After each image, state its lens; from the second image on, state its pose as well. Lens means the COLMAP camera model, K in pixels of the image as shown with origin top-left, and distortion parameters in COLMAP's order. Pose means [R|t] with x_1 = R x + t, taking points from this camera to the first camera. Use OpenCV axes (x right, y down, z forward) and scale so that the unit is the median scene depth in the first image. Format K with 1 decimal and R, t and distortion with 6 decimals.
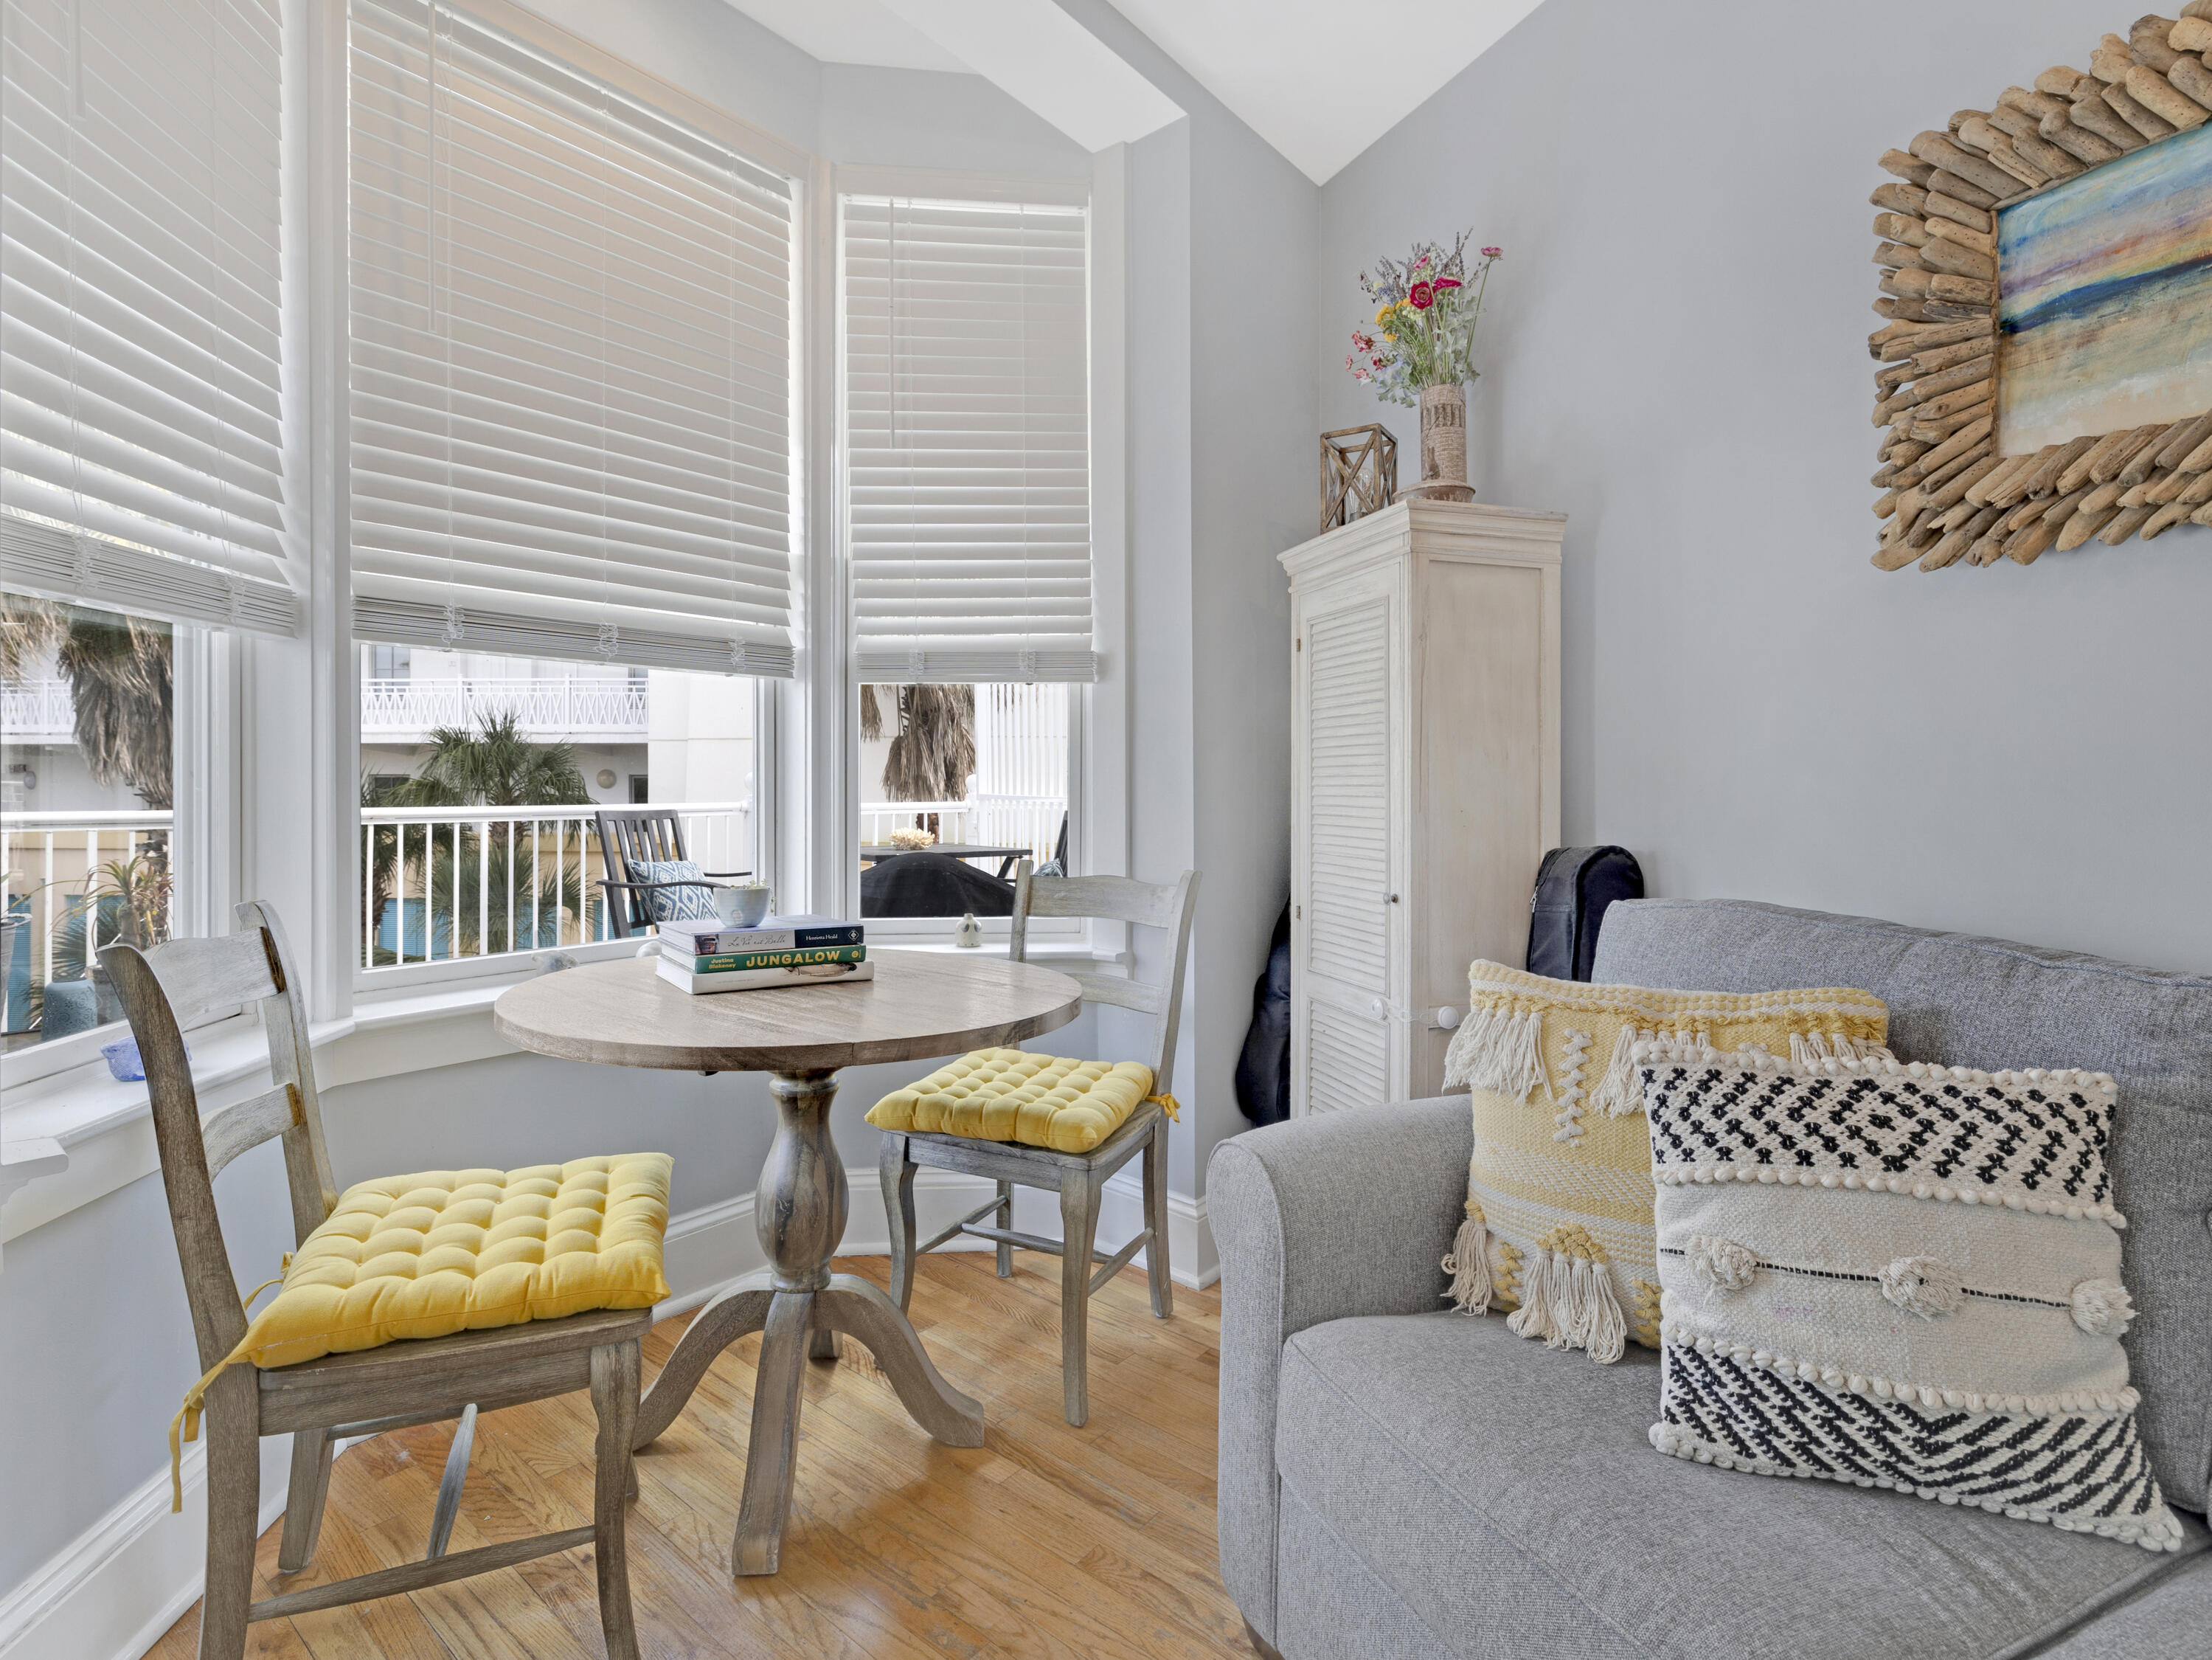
lens RADIAL K [[1083.0, 0, 1081.4], [0, 1083.0, 779.9], [0, 0, 1]] dist [-0.000420, -0.000726]
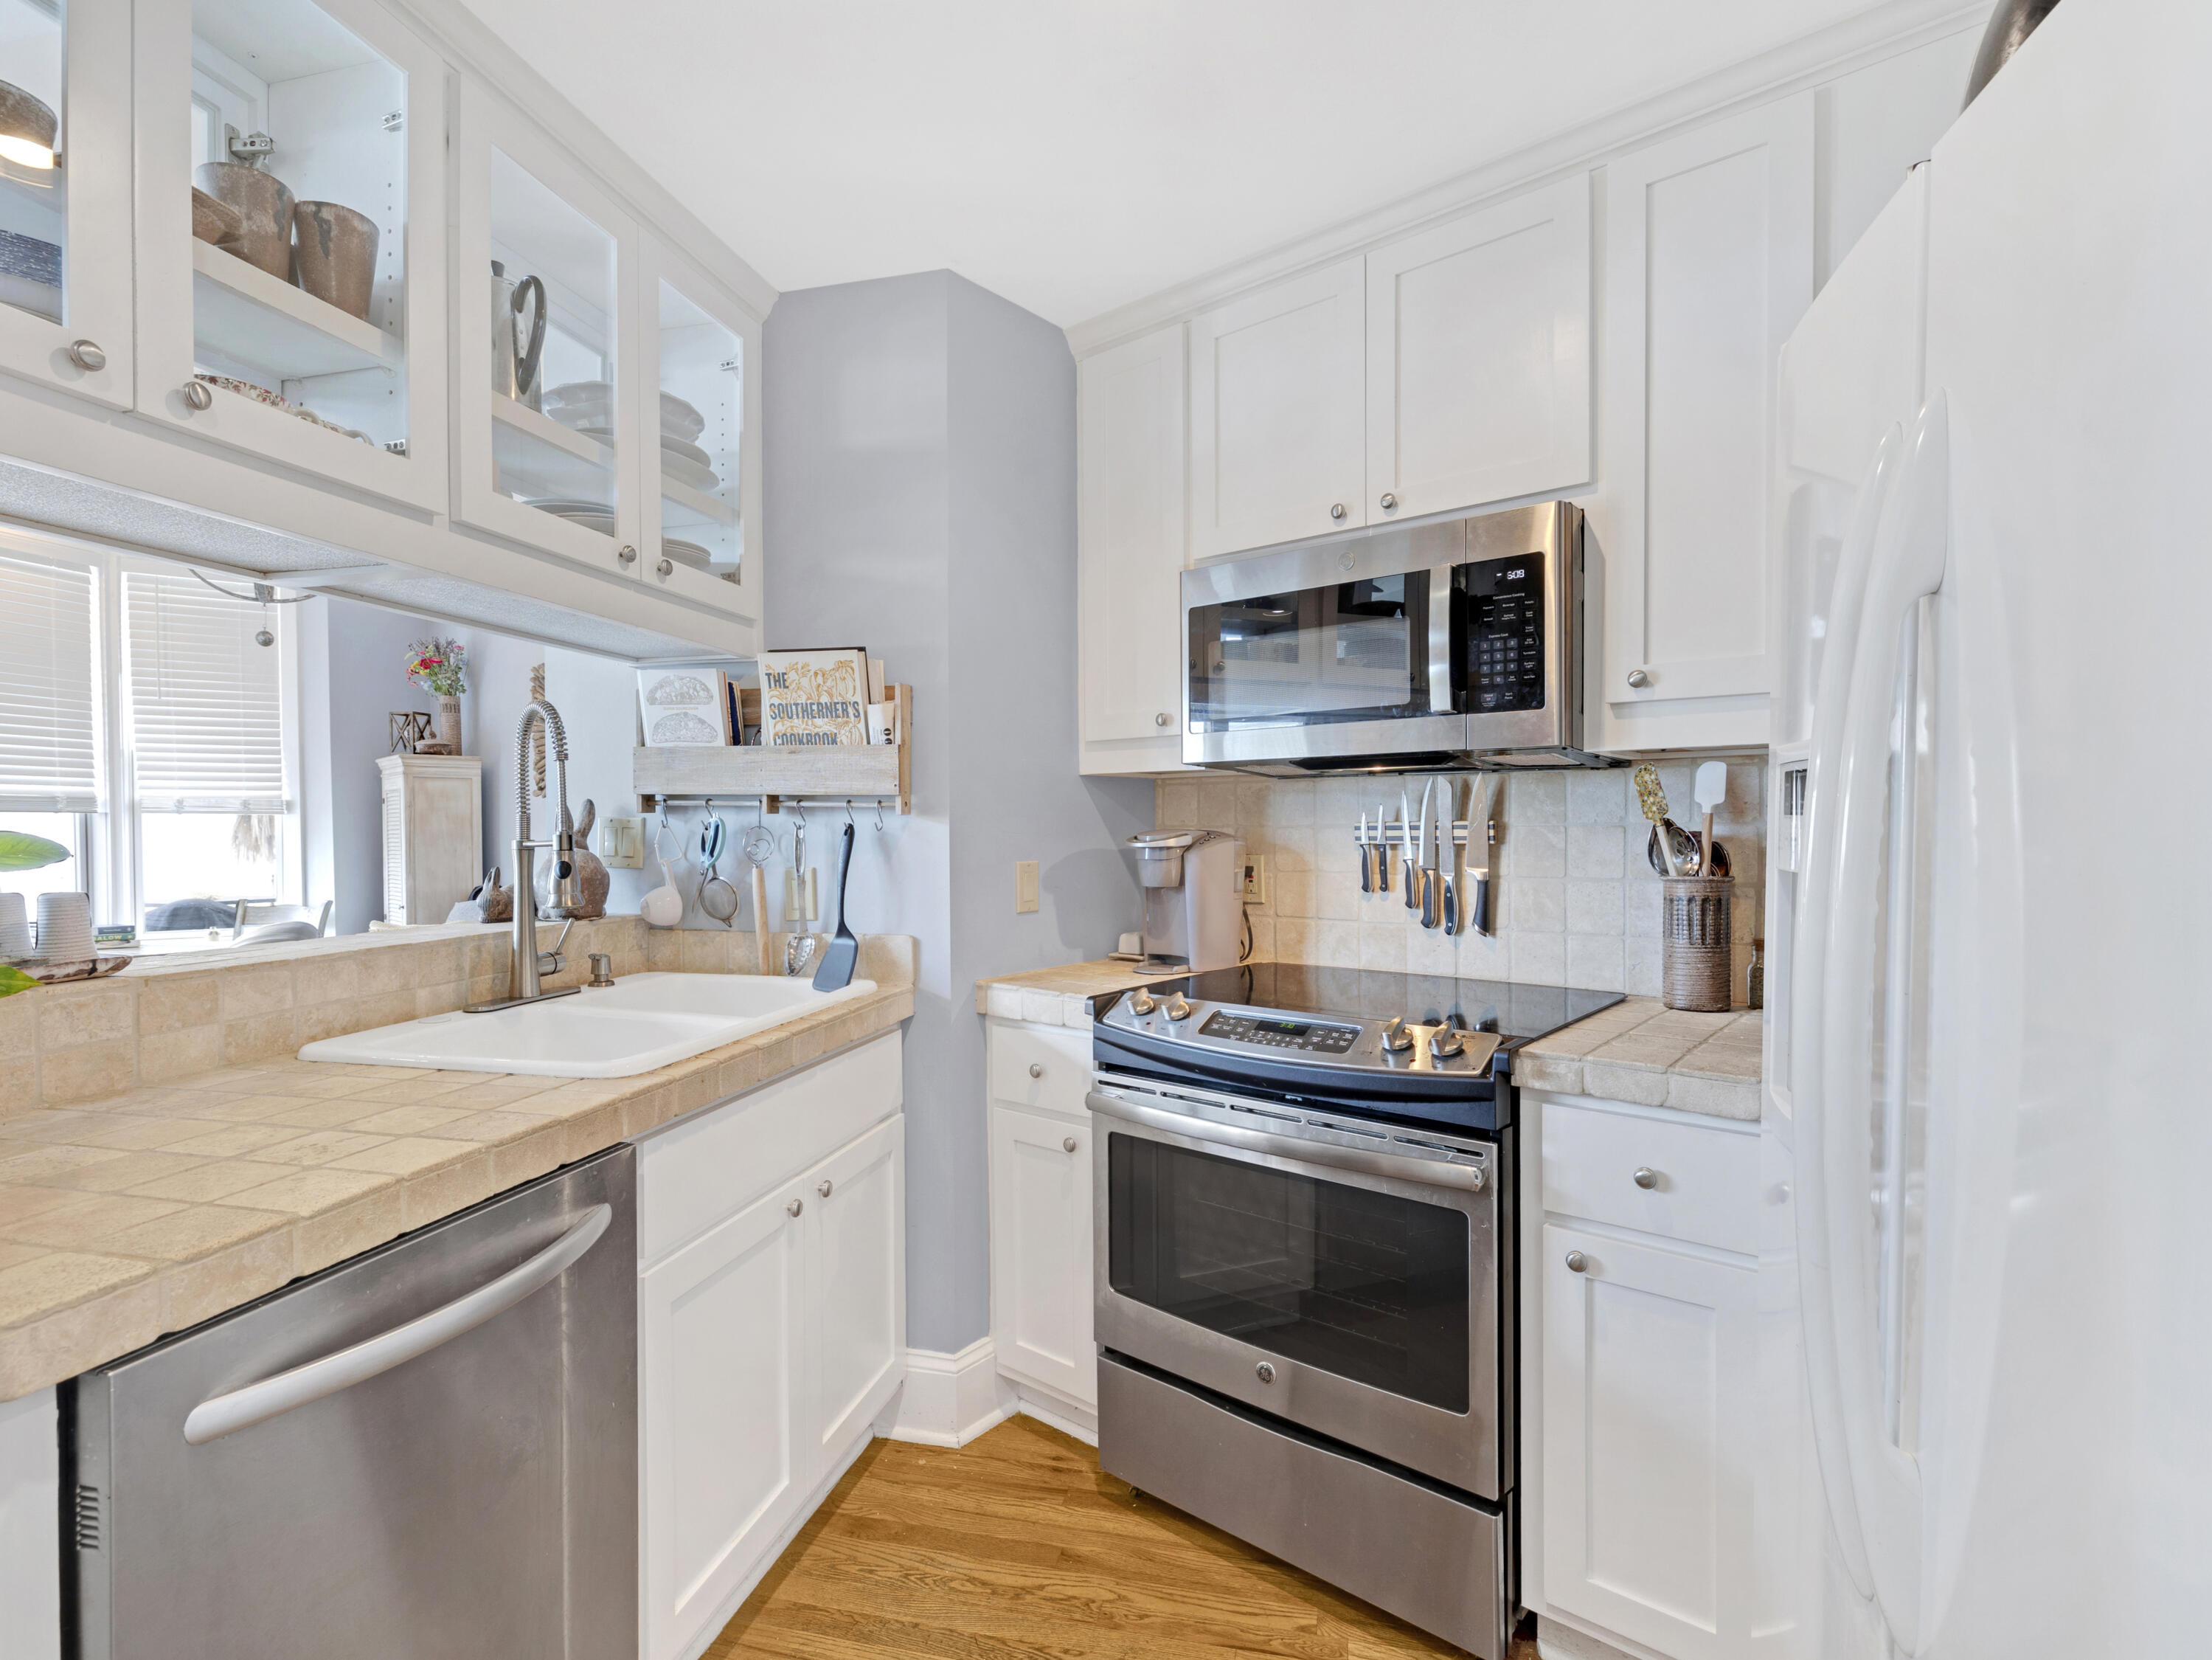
lens RADIAL K [[1096.9, 0, 1071.1], [0, 1096.9, 840.9], [0, 0, 1]] dist [0.006501, -0.000801]
pose [[0.899289, -0.012186, 0.437184, 0.783428], [0.006456, 0.999873, 0.014588, -0.104857], [-0.437306, -0.010297, 0.899254, -2.753558]]
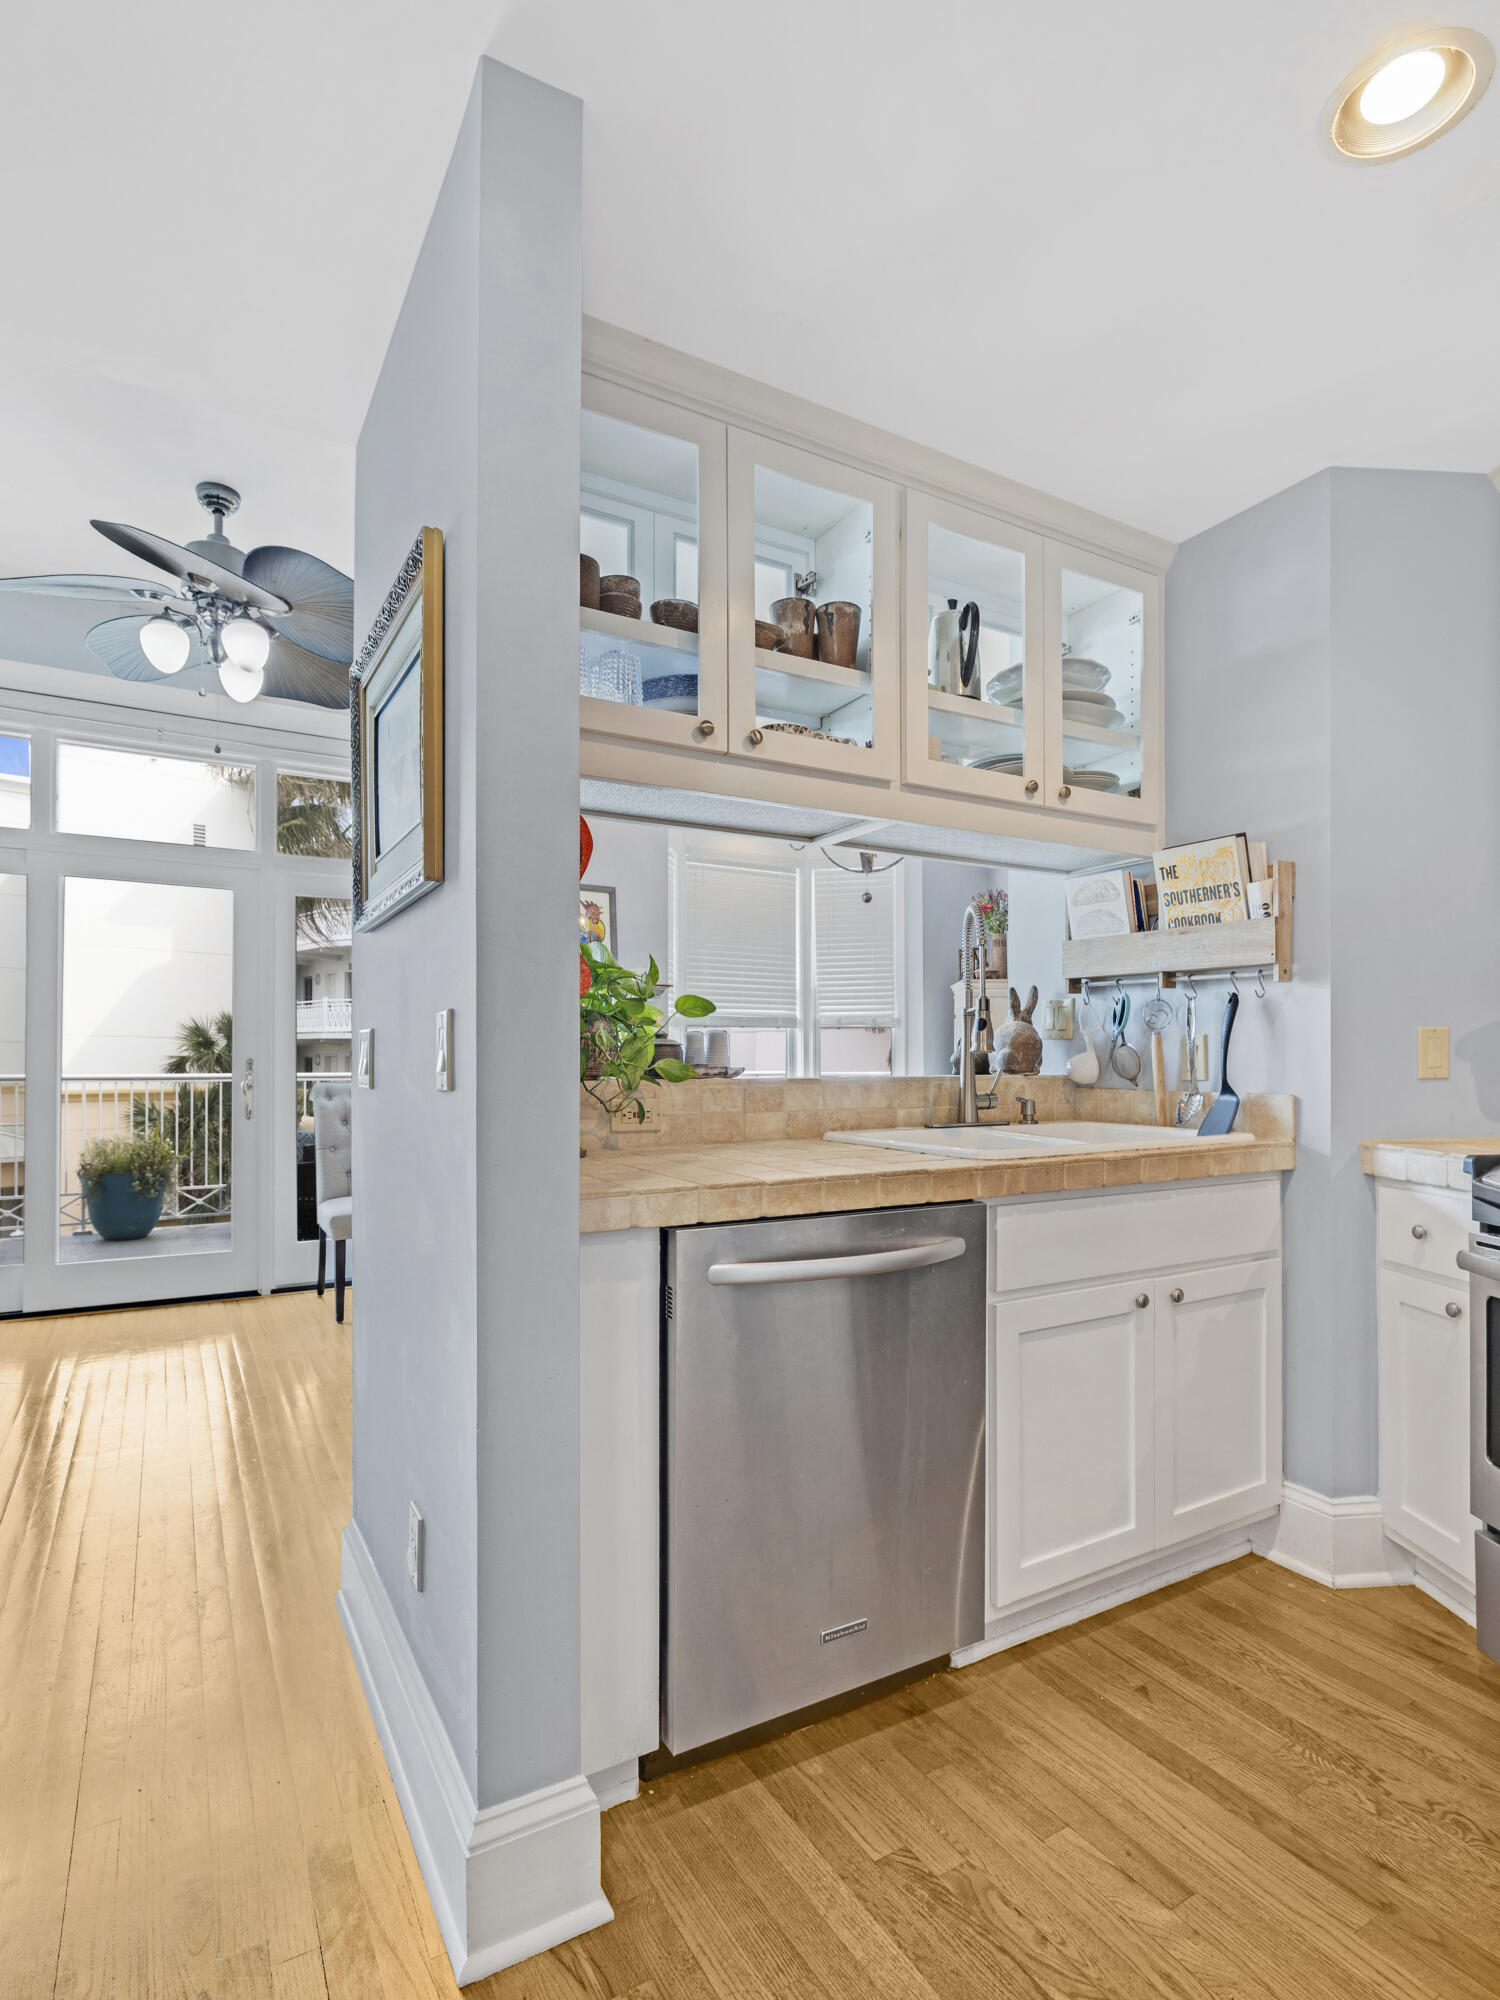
lens RADIAL K [[1010.3, 0, 749.9], [0, 1010.3, 1048.5], [0, 0, 1]] dist [-0.002627, -0.000410]
pose [[0.939723, -0.004208, -0.341912, 1.005181], [0.000081, 0.999927, -0.012084, -0.002419], [0.341938, 0.011328, 0.939654, -2.975989]]
